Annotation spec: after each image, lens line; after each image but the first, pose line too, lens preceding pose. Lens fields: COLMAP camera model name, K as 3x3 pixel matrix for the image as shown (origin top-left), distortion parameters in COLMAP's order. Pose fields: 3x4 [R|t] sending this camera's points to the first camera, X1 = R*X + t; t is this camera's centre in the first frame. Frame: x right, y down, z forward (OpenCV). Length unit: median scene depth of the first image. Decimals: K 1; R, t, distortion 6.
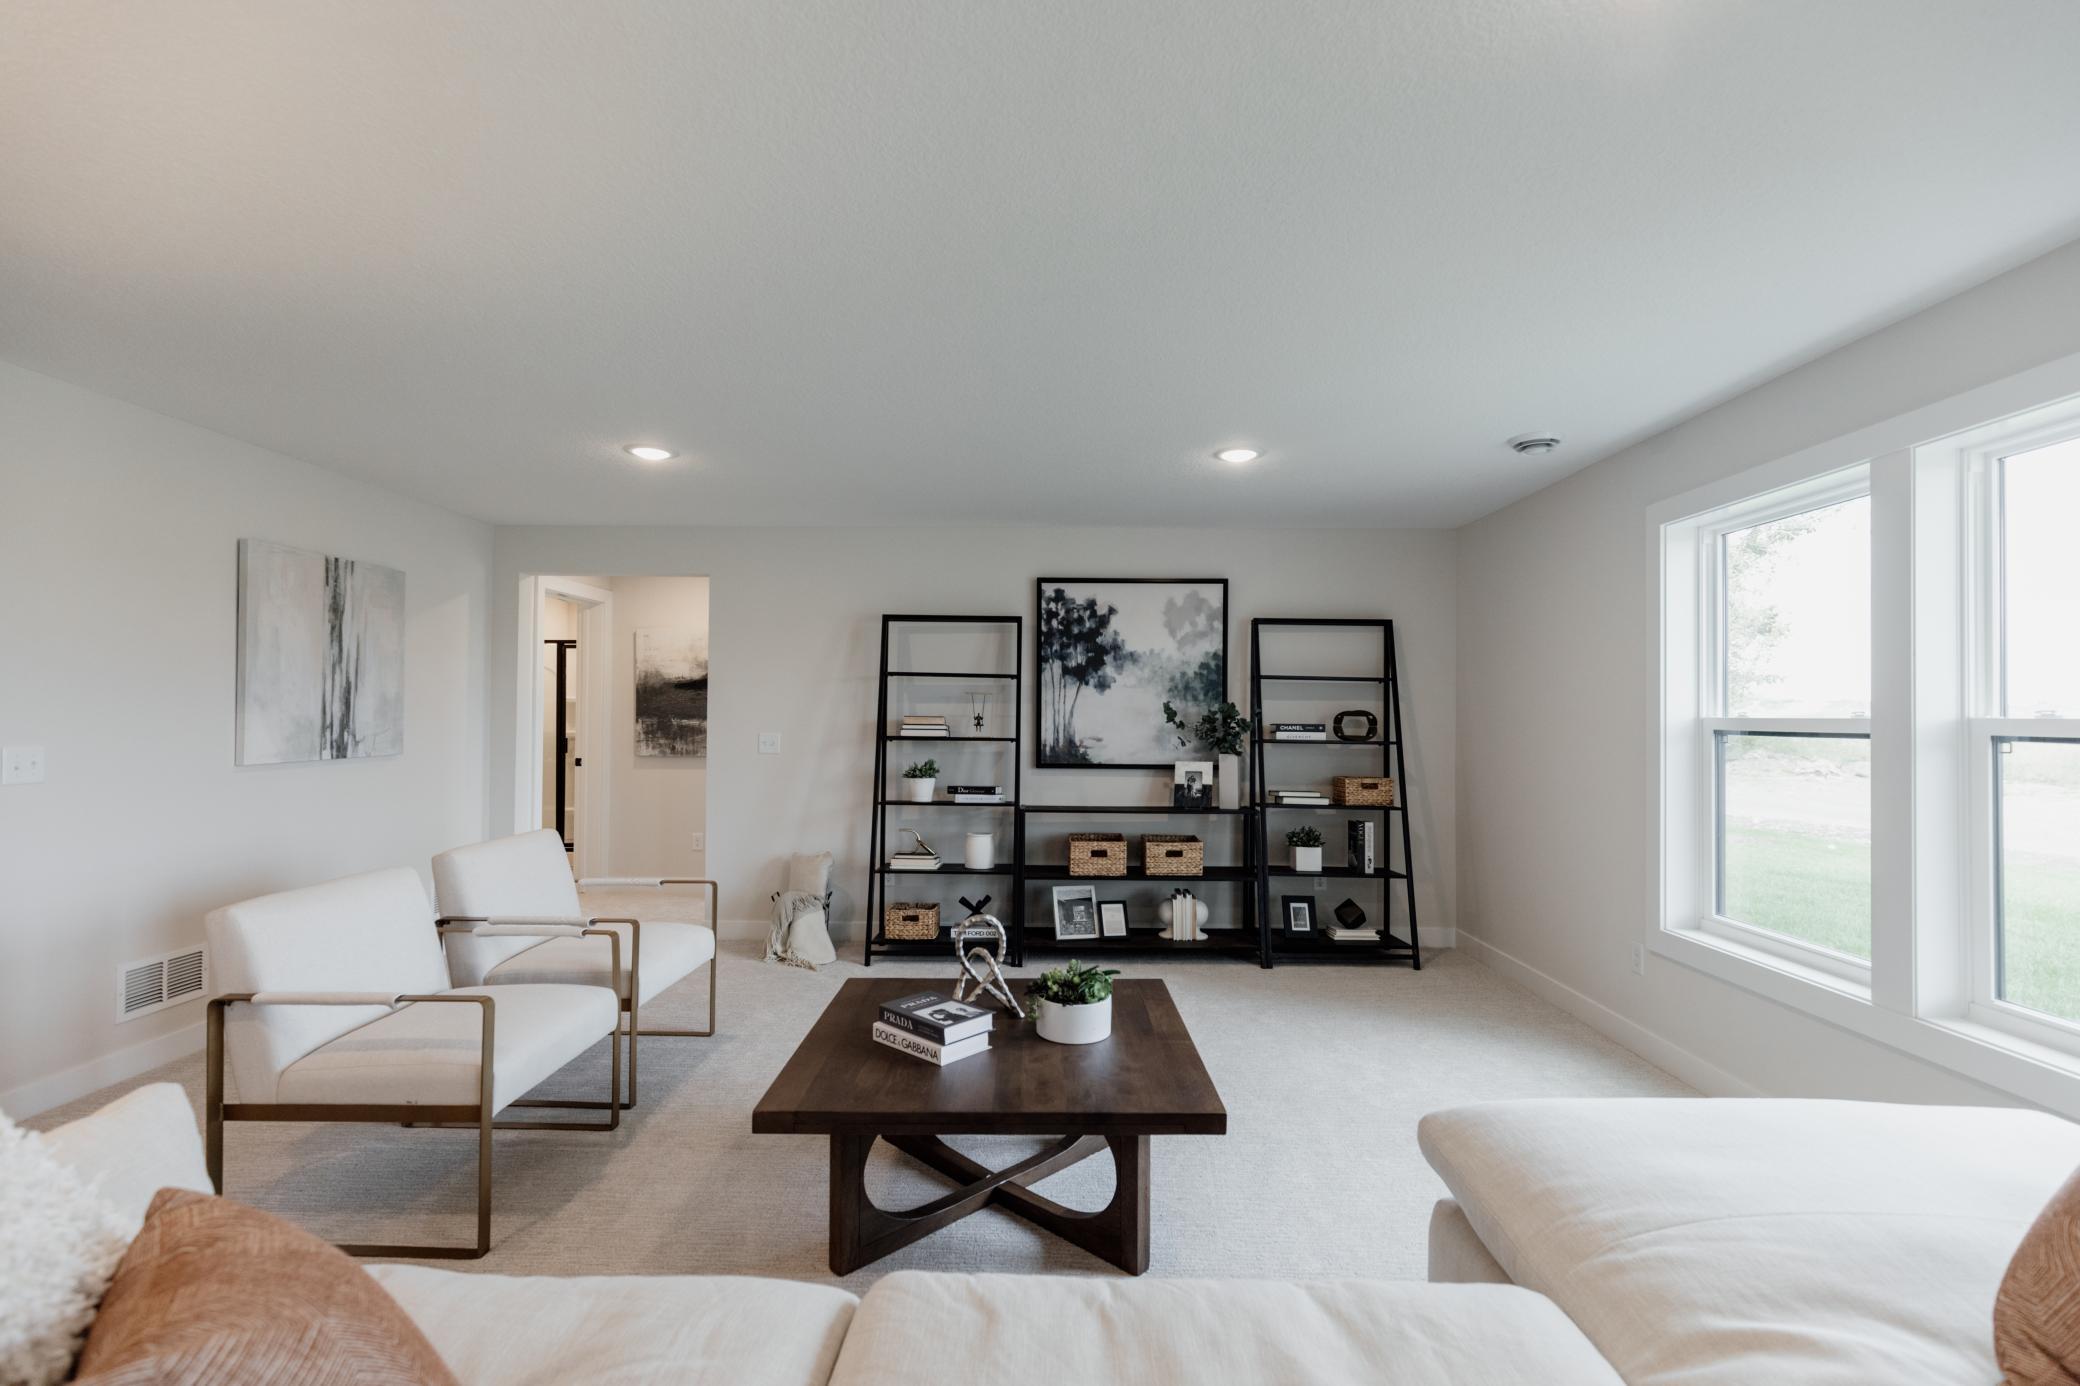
lens RADIAL K [[920.1, 0, 1034.7], [0, 920.1, 703.6], [0, 0, 1]] dist [0.003353, 0.000232]
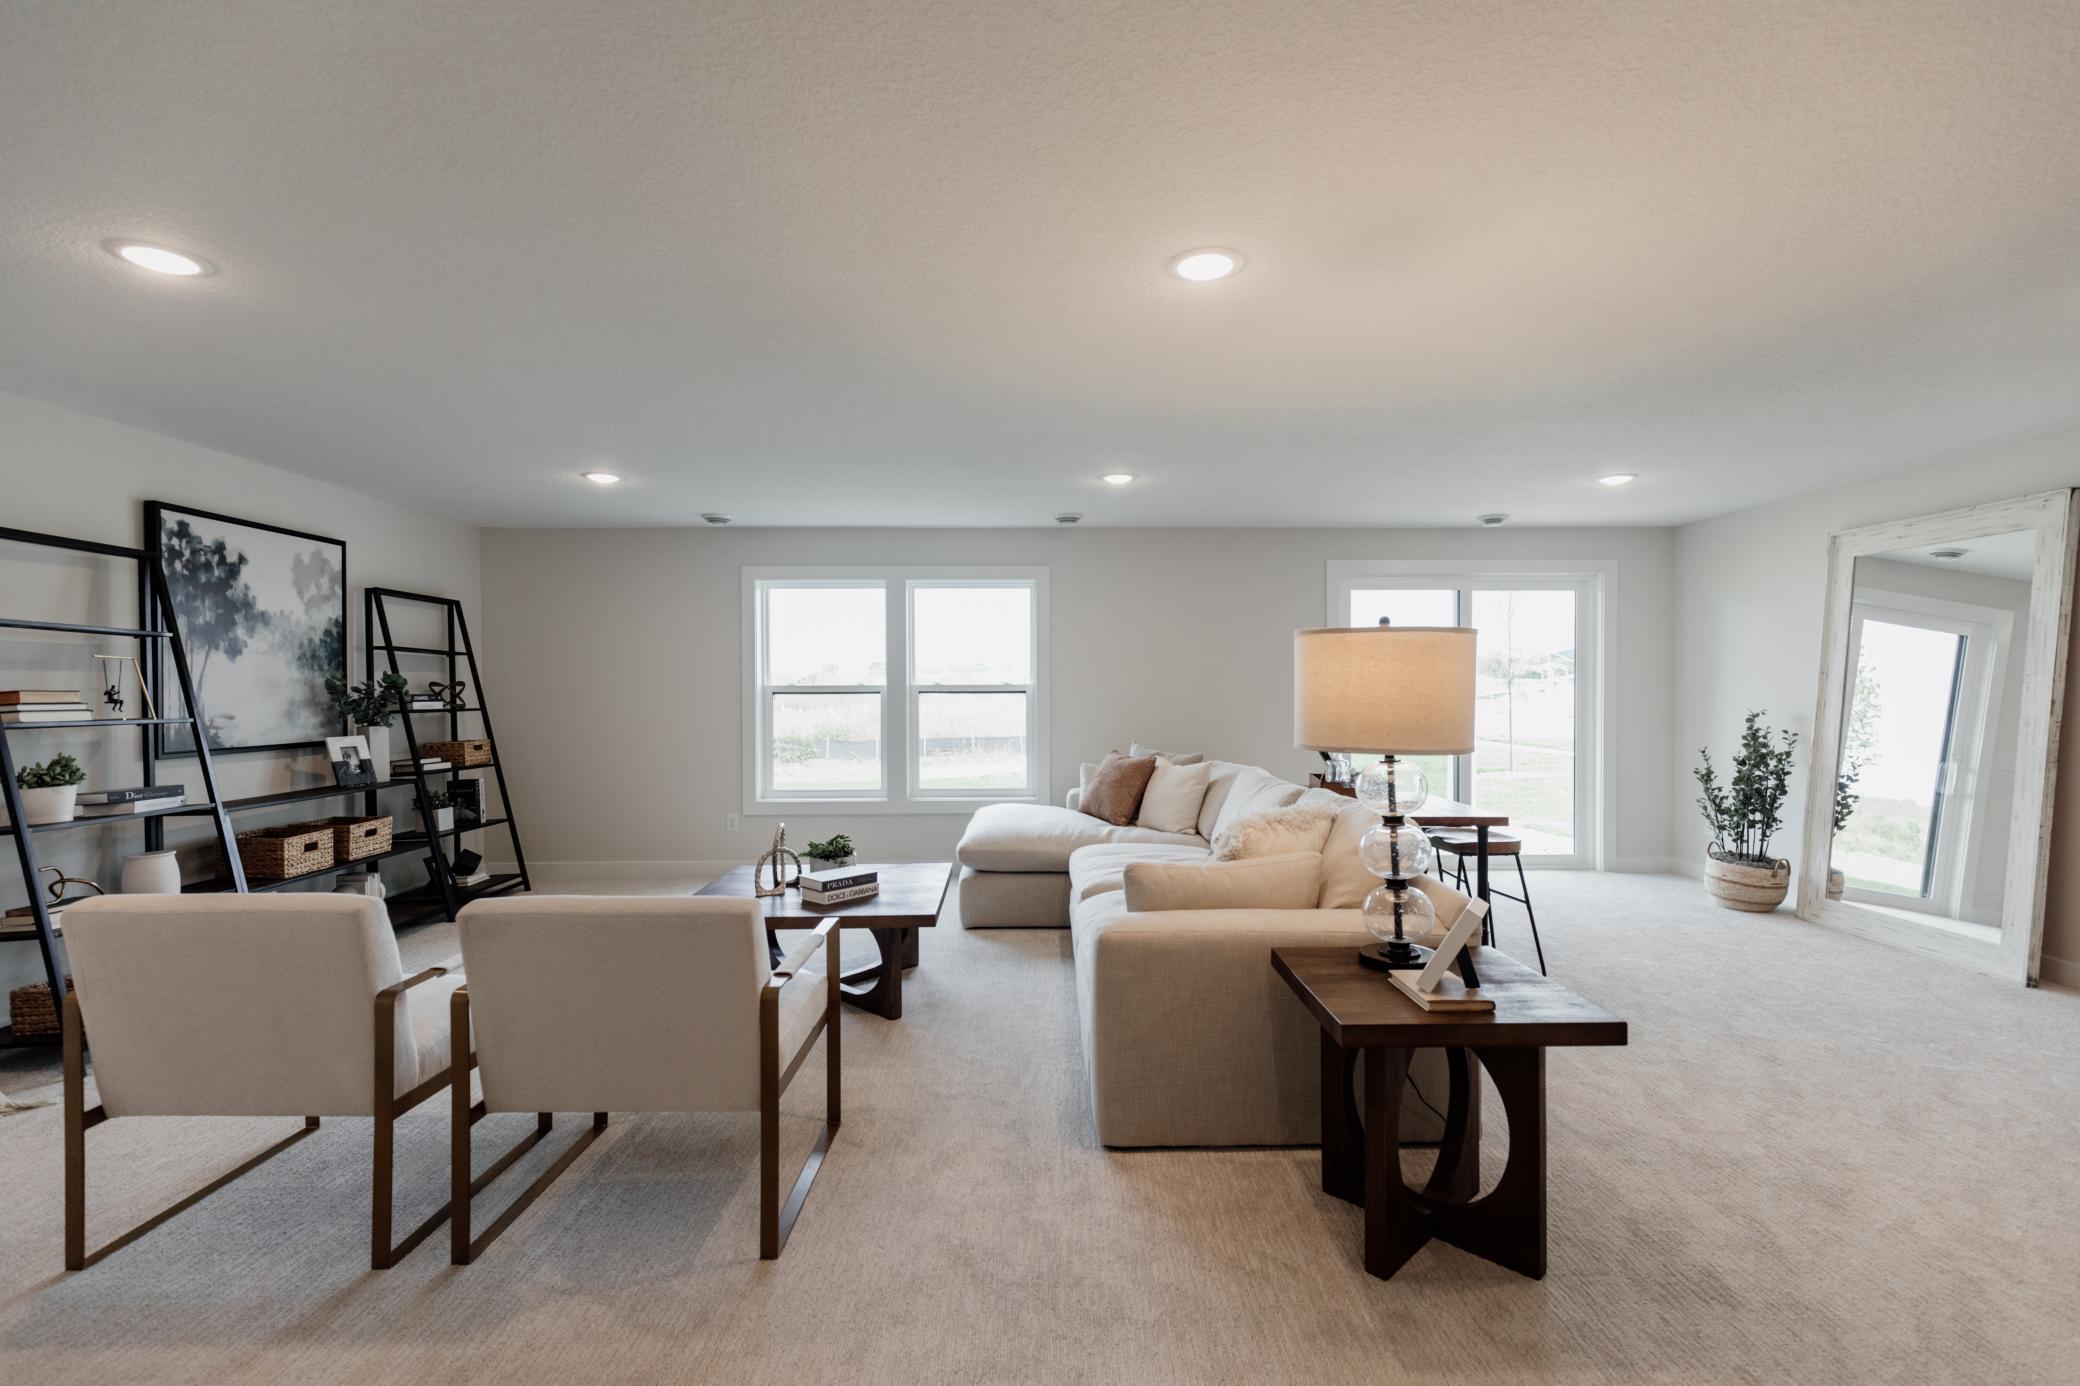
lens RADIAL K [[920.1, 0, 1041.4], [0, 920.1, 691.4], [0, 0, 1]] dist [0.003353, 0.000232]
pose [[-0.016654, -0.011605, 0.999794, -0.748377], [-0.011362, 0.999870, 0.011417, -0.001104], [-0.999797, -0.011169, -0.016784, 0.303434]]
